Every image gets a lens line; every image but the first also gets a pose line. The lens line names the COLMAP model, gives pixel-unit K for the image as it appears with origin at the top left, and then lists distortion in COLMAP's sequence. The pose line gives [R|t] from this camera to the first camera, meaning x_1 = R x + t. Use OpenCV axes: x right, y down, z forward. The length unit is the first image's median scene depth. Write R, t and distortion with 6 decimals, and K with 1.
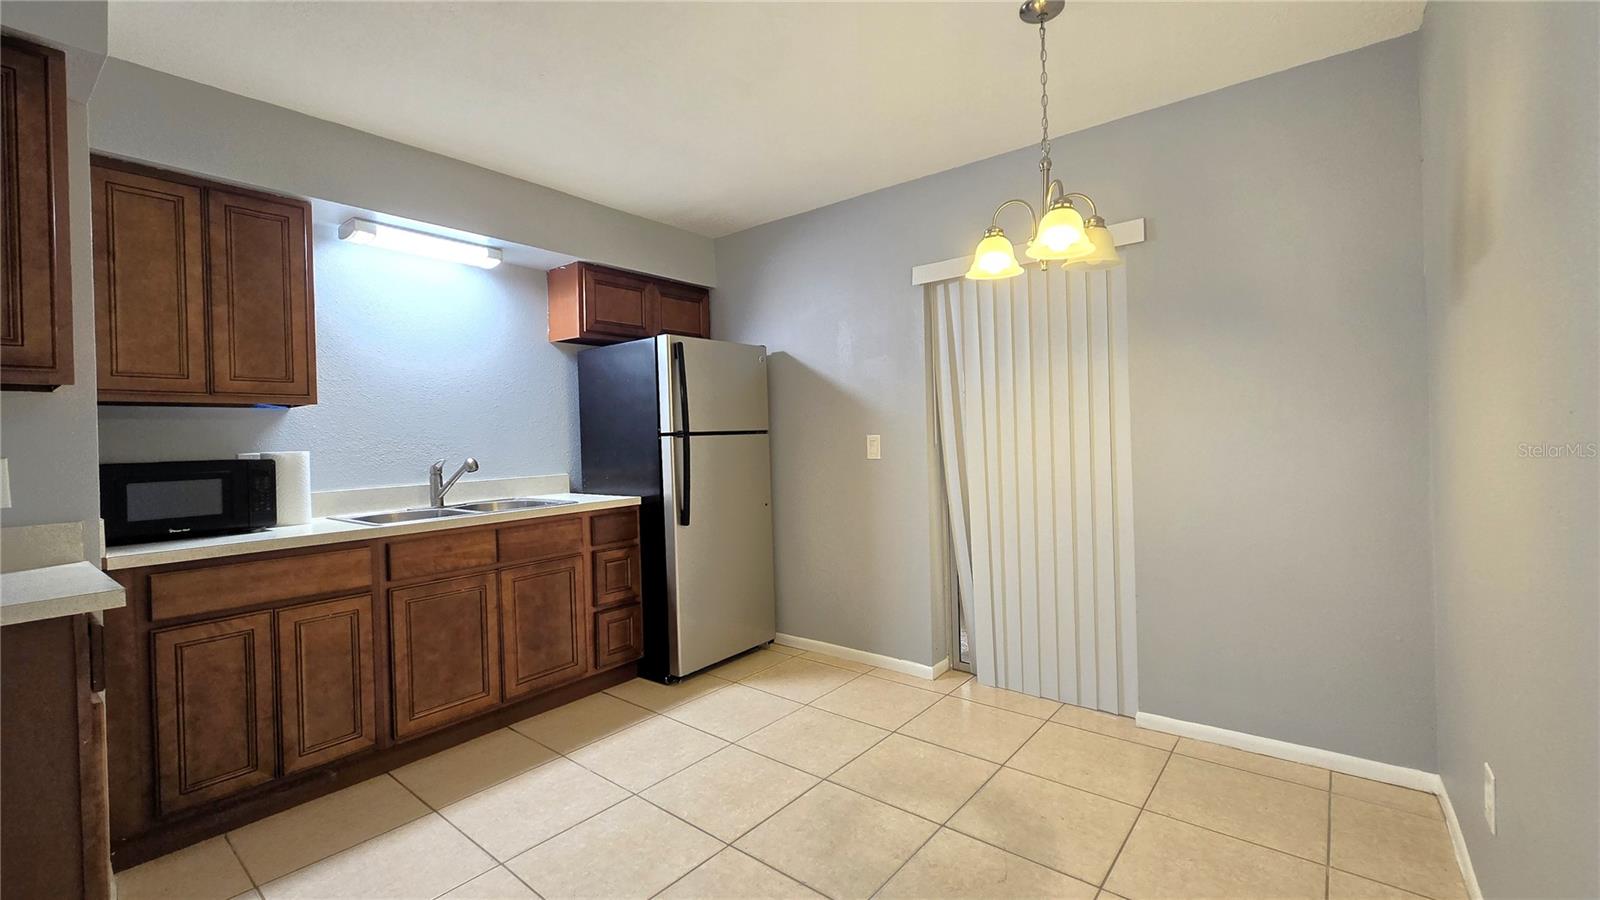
lens RADIAL K [[654.7, 0, 808.5], [0, 654.7, 439.9], [0, 0, 1]] dist [0.000311, -0.000301]
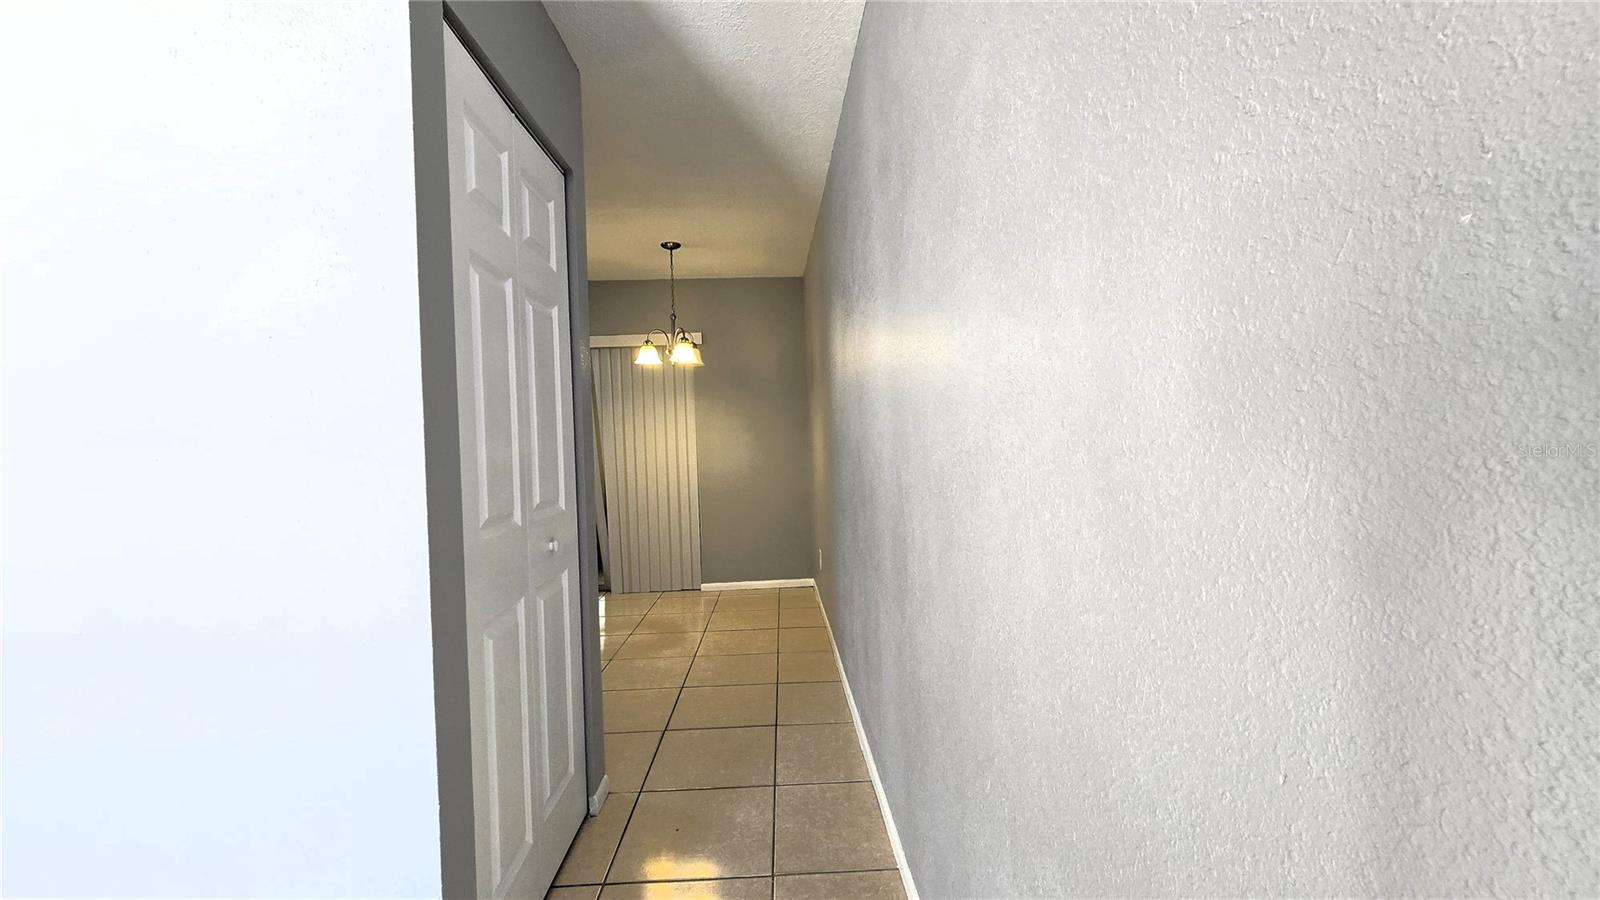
lens RADIAL K [[654.7, 0, 808.5], [0, 654.7, 439.9], [0, 0, 1]] dist [0.000311, -0.000301]
pose [[0.749690, -0.004316, 0.661775, -0.683232], [0.014244, 0.999852, -0.009616, 0.013798], [-0.661636, 0.016636, 0.749640, -0.848146]]
